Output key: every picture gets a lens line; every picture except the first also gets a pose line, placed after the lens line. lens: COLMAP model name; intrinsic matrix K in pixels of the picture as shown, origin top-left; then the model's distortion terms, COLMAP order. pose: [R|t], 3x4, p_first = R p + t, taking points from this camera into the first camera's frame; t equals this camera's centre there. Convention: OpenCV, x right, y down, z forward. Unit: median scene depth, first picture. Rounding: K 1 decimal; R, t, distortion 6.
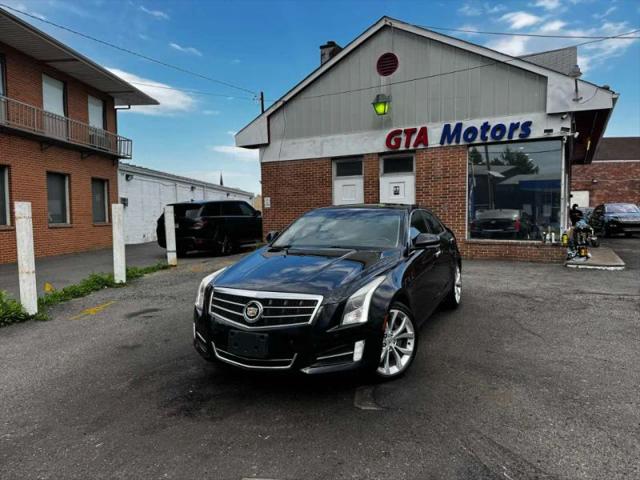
lens RADIAL K [[448.7, 0, 320.0], [0, 448.7, 240.0], [0, 0, 1]] dist [0.049917, -0.062931]
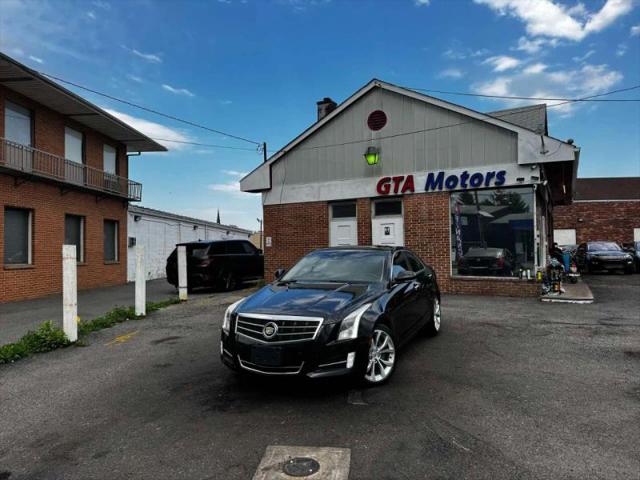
lens RADIAL K [[448.9, 0, 321.3], [0, 448.9, 241.1], [0, 0, 1]] dist [0.052818, -0.065741]
pose [[0.999925, -0.001068, 0.012169, -0.004612], [0.002033, 0.996828, -0.079560, 0.000957], [-0.012046, 0.079579, 0.996756, -0.103005]]
